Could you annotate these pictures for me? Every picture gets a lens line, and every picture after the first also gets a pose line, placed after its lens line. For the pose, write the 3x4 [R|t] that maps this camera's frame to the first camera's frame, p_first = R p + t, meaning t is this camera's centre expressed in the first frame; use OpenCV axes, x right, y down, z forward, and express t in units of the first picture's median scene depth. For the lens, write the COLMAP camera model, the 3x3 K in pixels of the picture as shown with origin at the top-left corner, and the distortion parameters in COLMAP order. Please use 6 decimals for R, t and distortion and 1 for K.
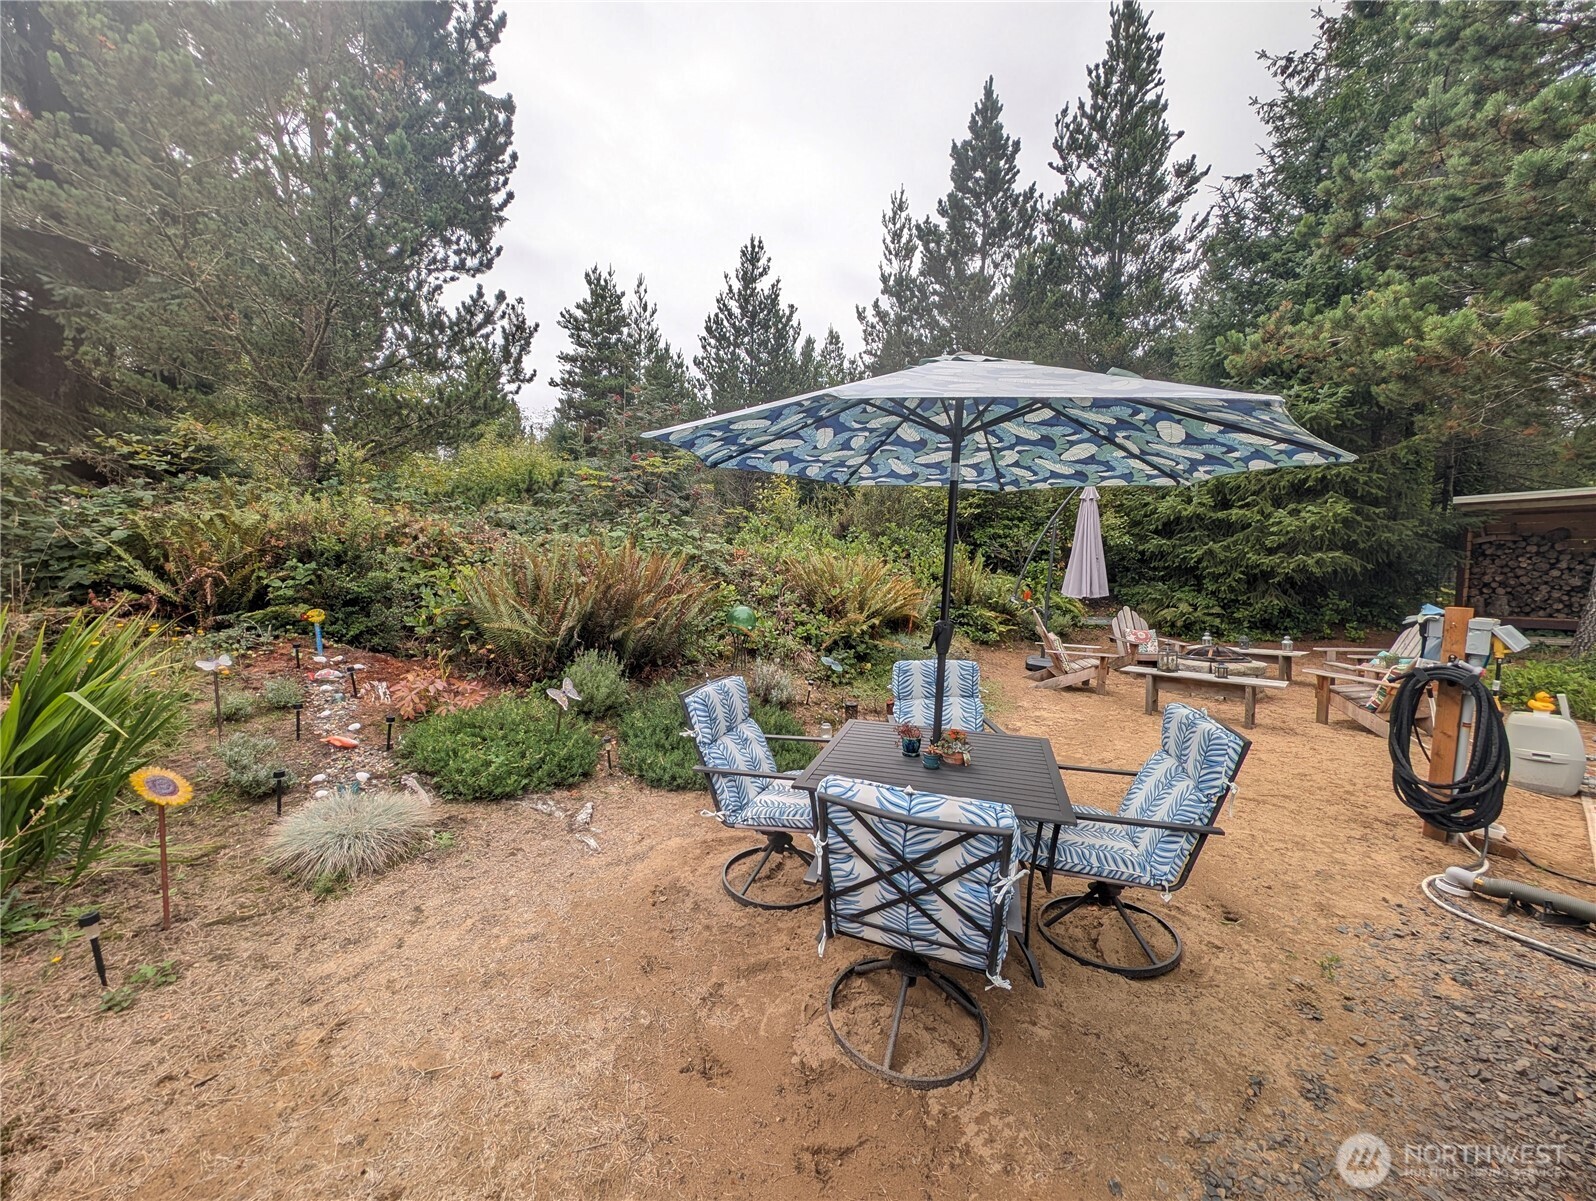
lens RADIAL K [[591.8, 0, 800.0], [0, 591.8, 599.6], [0, 0, 1]] dist [0.011717, -0.004951]
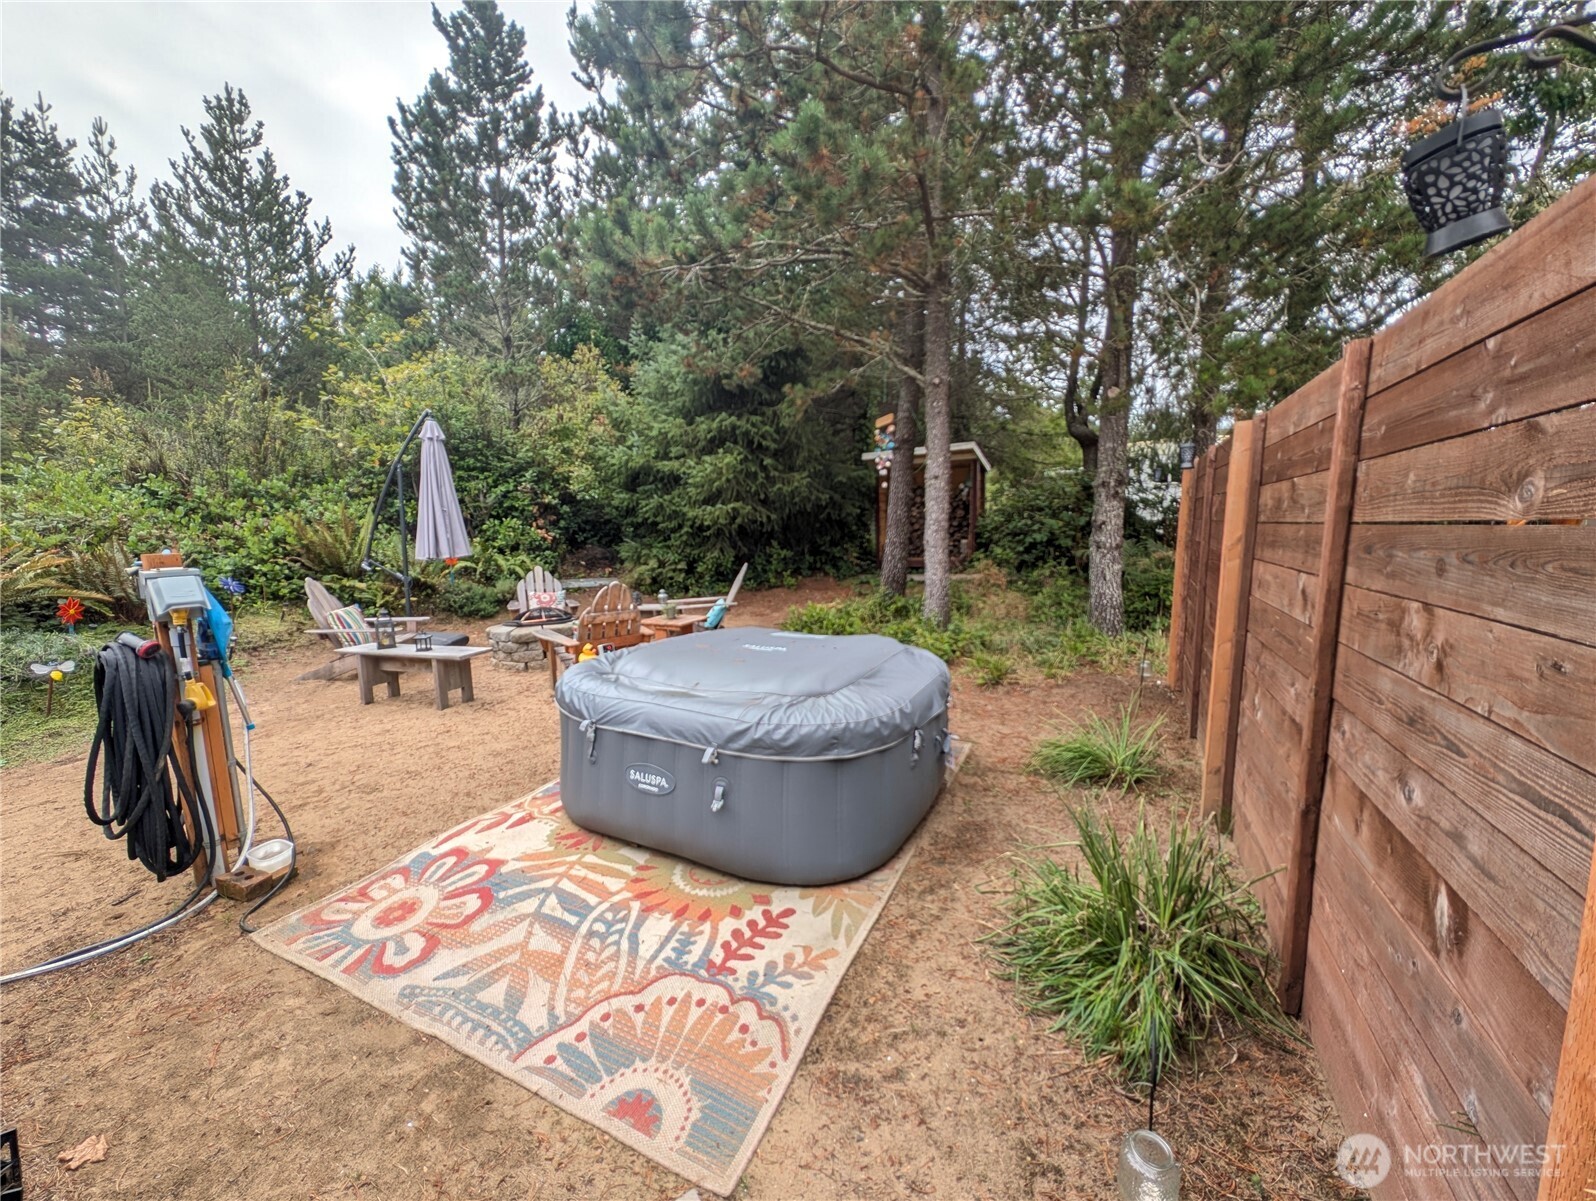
lens RADIAL K [[591.8, 0, 800.0], [0, 591.8, 599.6], [0, 0, 1]] dist [0.011717, -0.004951]
pose [[0.903073, -0.078529, 0.422247, 0.201365], [0.054202, 0.996120, 0.069334, 0.007629], [-0.426054, -0.039727, 0.903825, 0.011071]]
